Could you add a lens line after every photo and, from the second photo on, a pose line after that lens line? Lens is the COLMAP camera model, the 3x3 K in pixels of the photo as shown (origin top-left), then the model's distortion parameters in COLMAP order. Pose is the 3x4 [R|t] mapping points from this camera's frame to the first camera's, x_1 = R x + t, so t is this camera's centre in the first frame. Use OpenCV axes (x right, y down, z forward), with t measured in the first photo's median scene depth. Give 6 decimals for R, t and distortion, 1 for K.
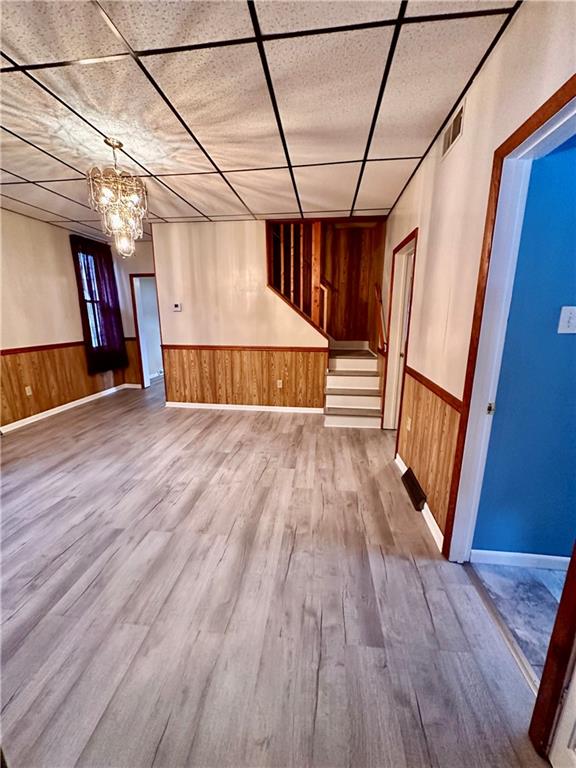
lens RADIAL K [[305.2, 0, 287.6], [0, 305.2, 384.7], [0, 0, 1]] dist [-0.004310, 0.000487]
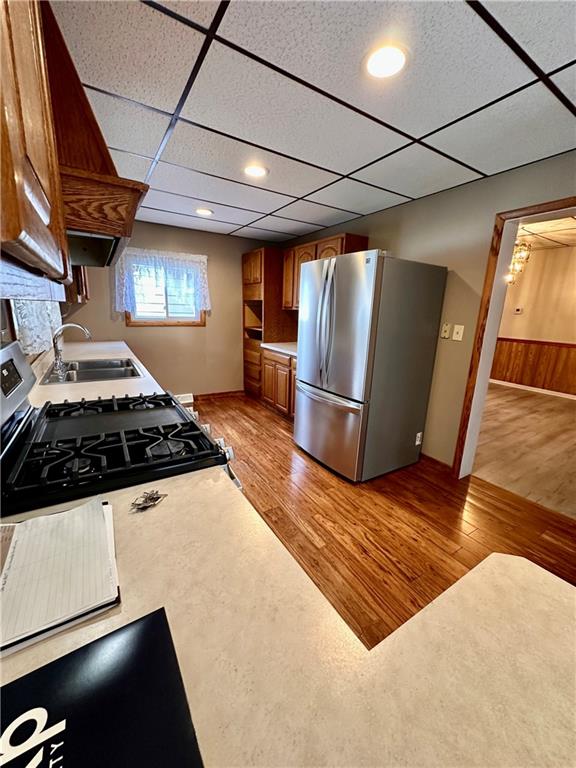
lens RADIAL K [[305.2, 0, 288.3], [0, 305.2, 385.2], [0, 0, 1]] dist [-0.004310, 0.000487]
pose [[0.628210, 0.207046, -0.749989, 0.086235], [-0.207971, 0.973553, 0.094563, 0.158035], [0.749733, 0.096571, 0.654656, -0.650525]]
